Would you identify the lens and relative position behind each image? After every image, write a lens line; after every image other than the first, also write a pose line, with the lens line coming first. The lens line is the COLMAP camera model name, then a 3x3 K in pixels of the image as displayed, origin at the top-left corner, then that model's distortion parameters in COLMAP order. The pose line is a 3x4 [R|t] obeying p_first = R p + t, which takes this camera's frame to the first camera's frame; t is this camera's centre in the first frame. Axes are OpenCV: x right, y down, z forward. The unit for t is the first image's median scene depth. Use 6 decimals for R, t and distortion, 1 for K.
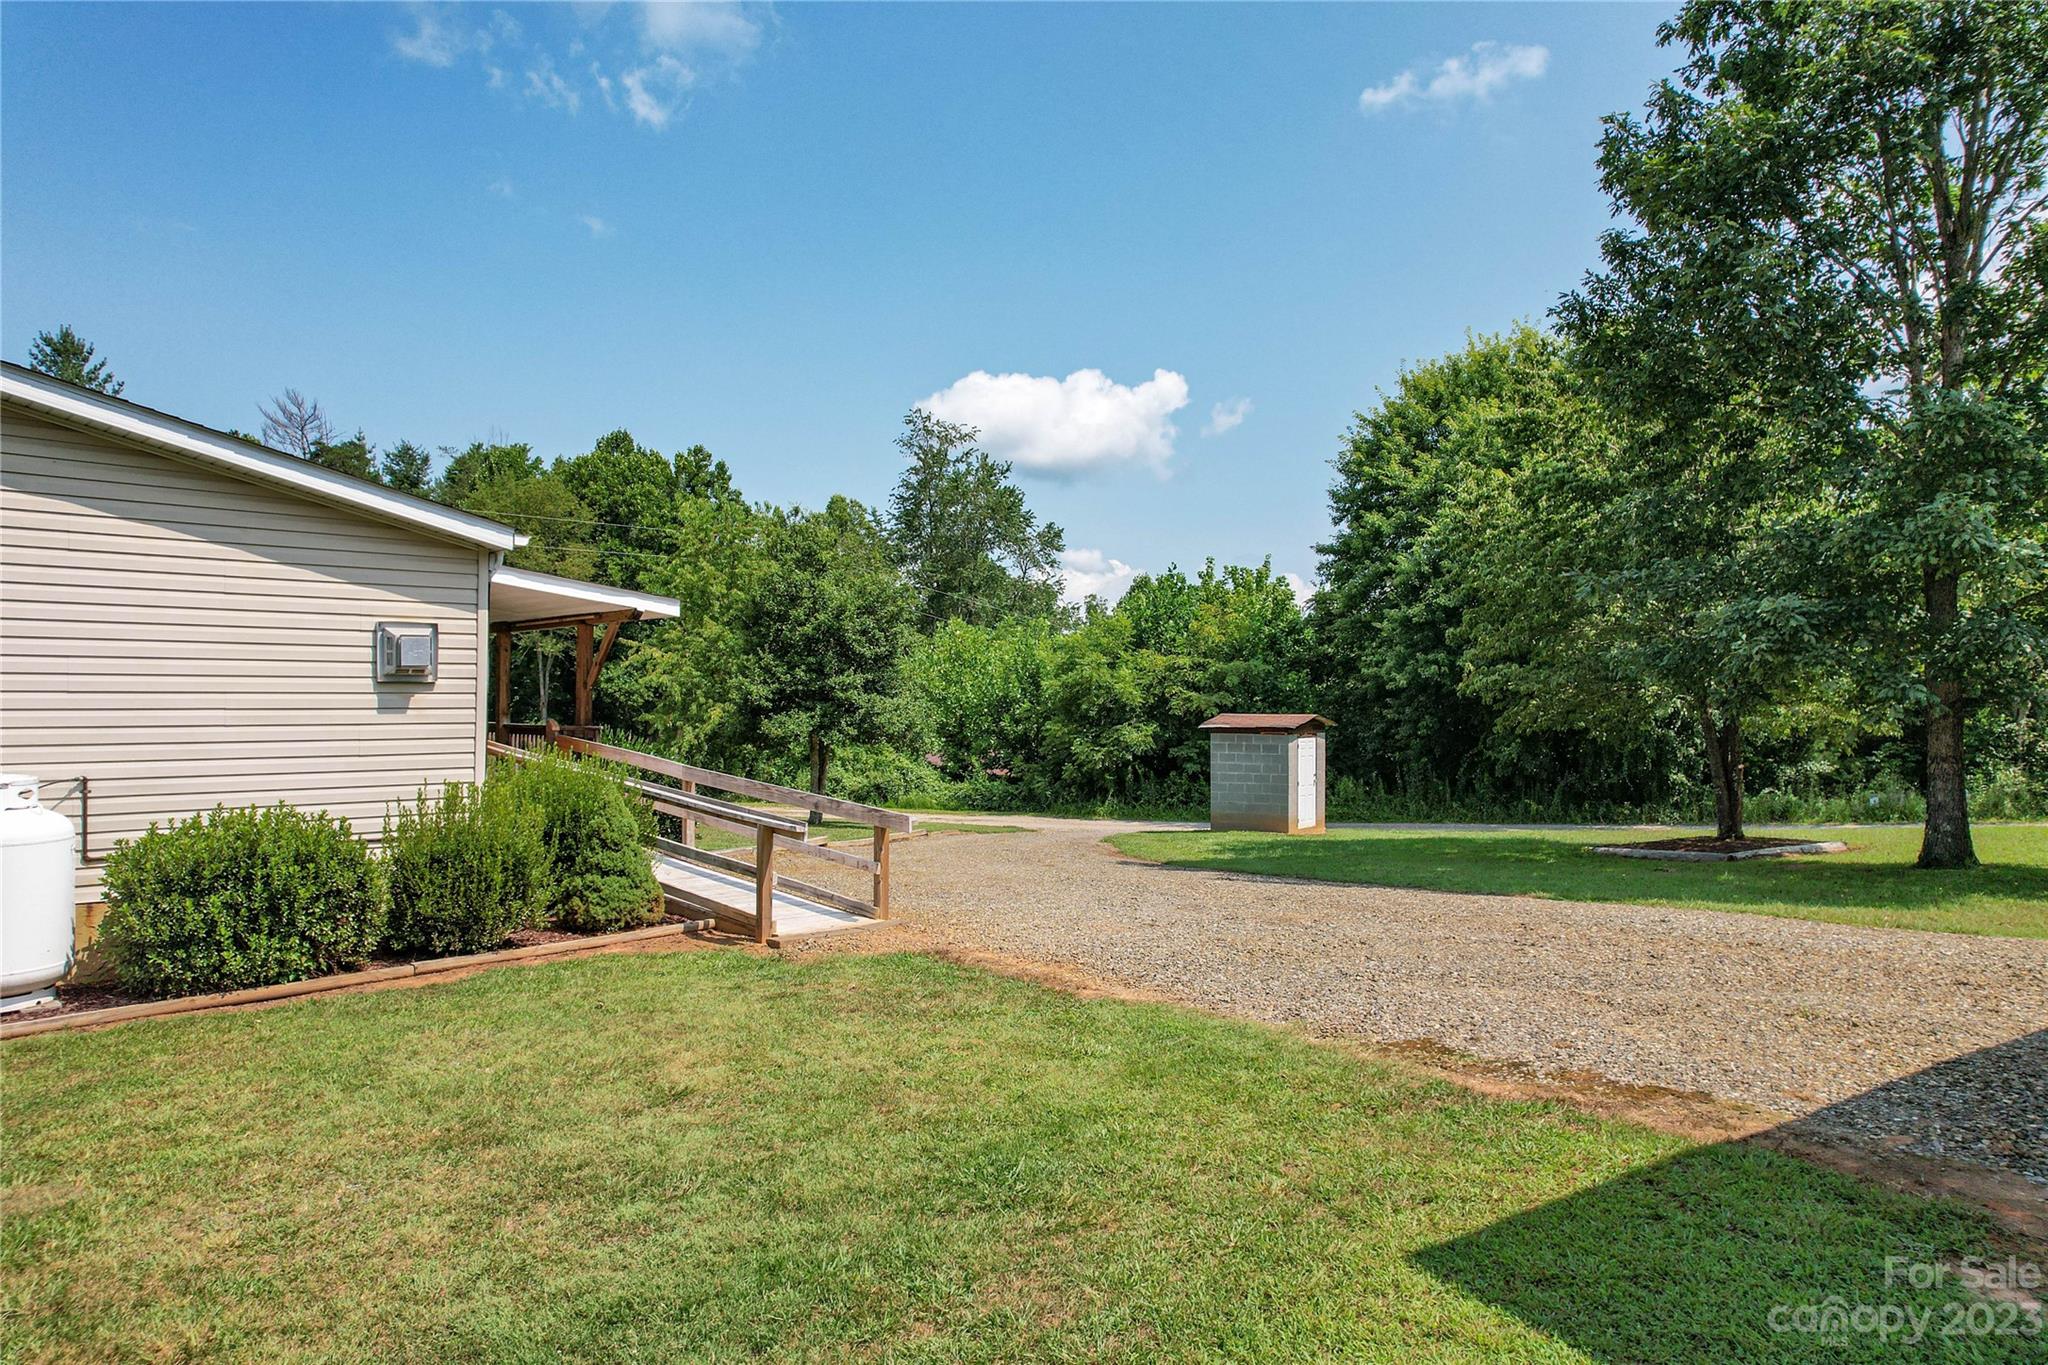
lens RADIAL K [[1322.0, 0, 1026.6], [0, 1322.0, 688.5], [0, 0, 1]] dist [-0.032960, 0.018104]
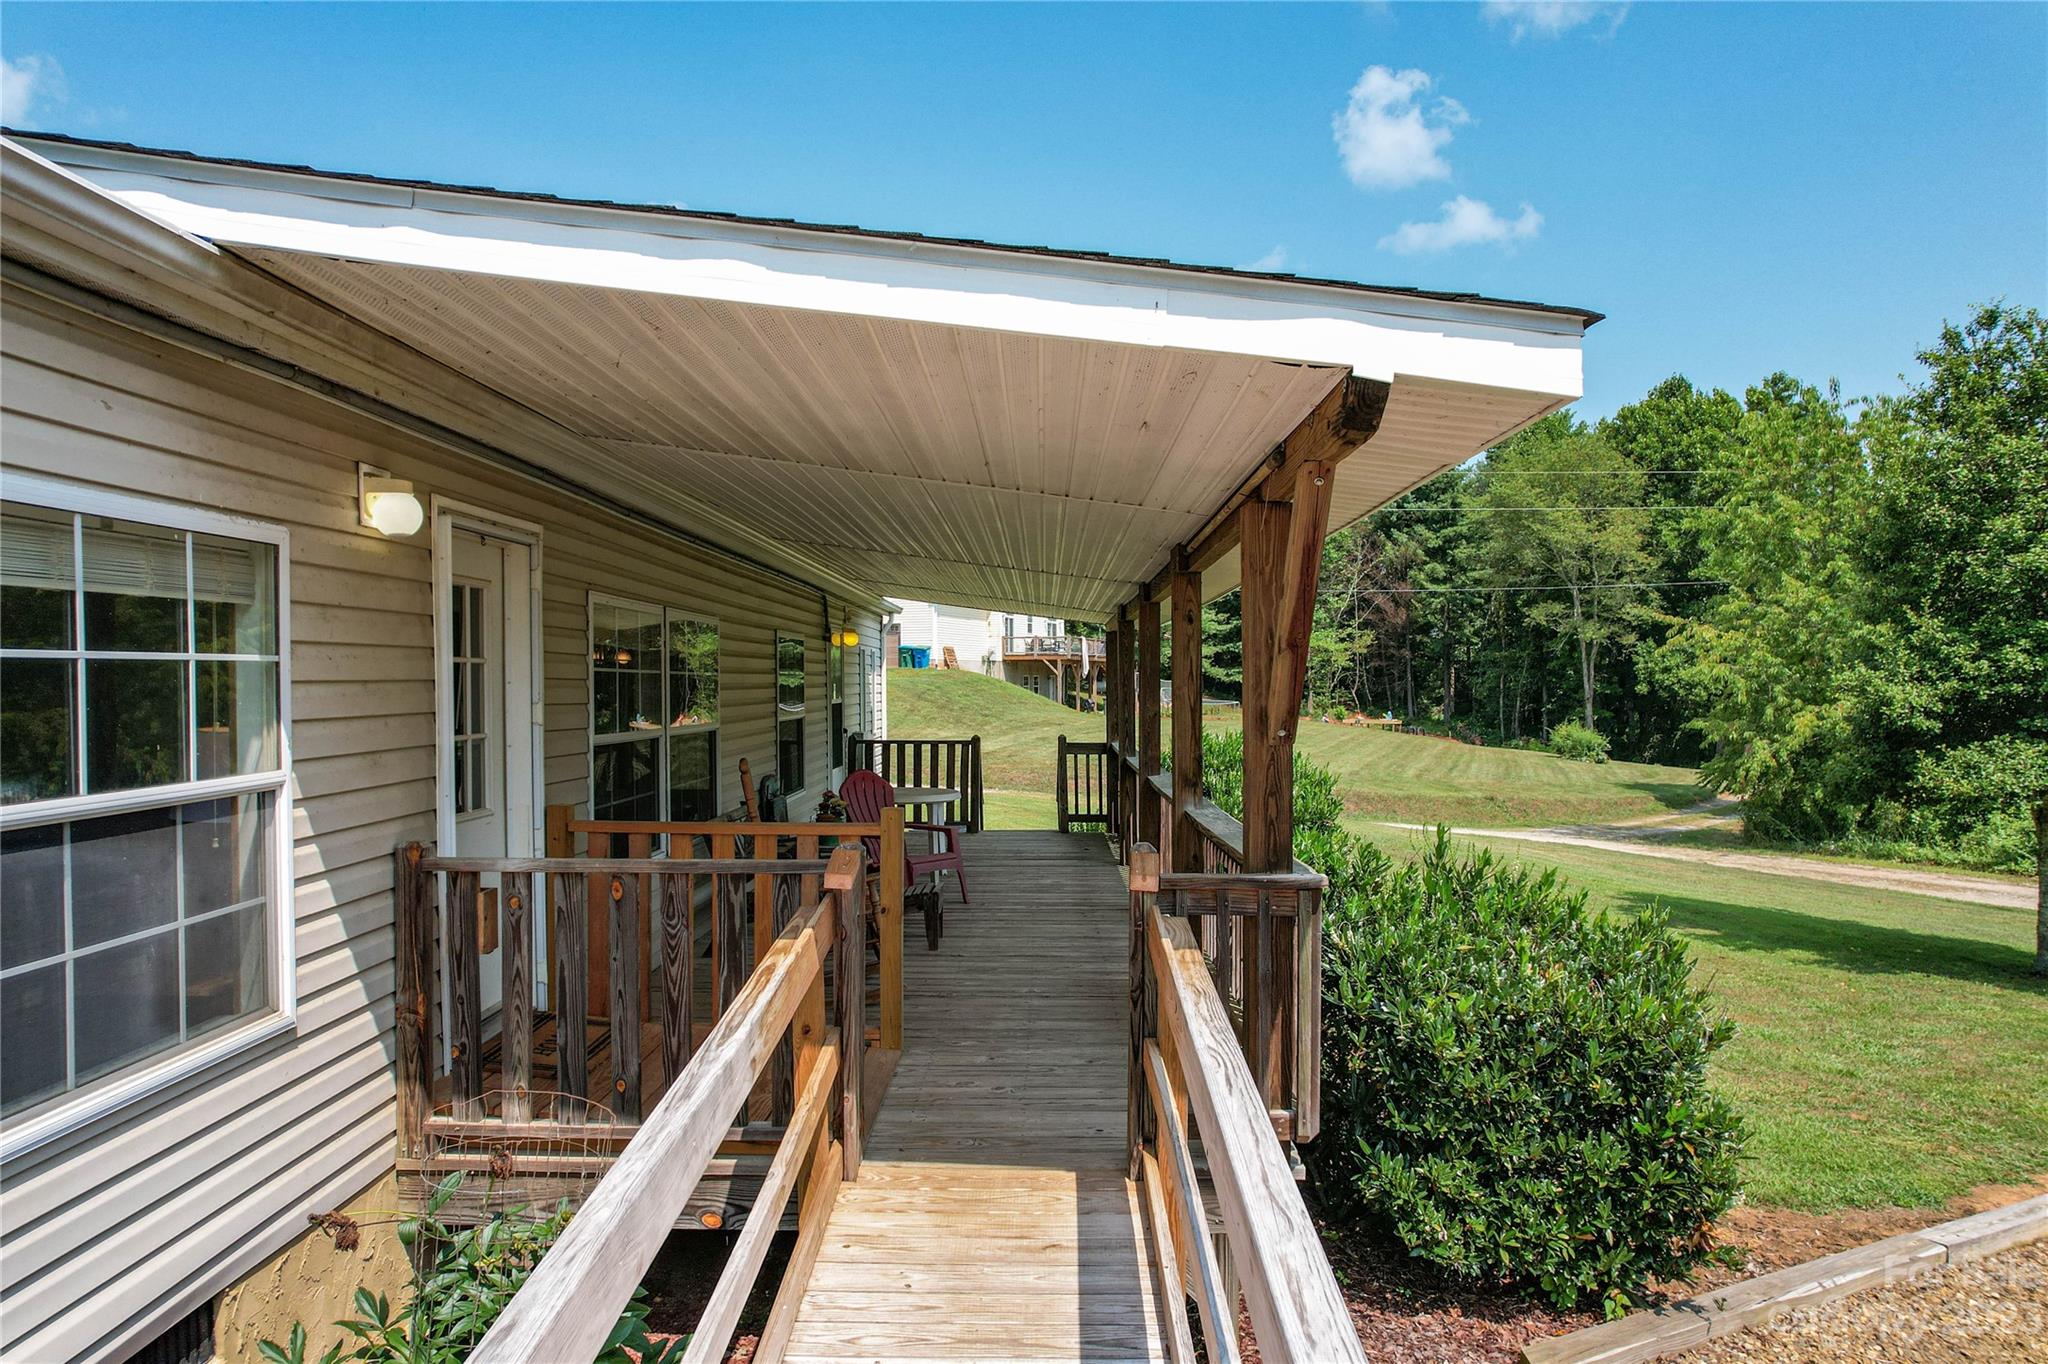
lens RADIAL K [[1322.0, 0, 1089.0], [0, 1322.0, 701.7], [0, 0, 1]] dist [-0.032960, 0.018104]
pose [[0.745002, -0.000374, -0.667062, -0.064653], [0.012171, 0.999841, 0.013033, -0.003558], [0.666951, -0.017828, 0.744889, 0.270039]]
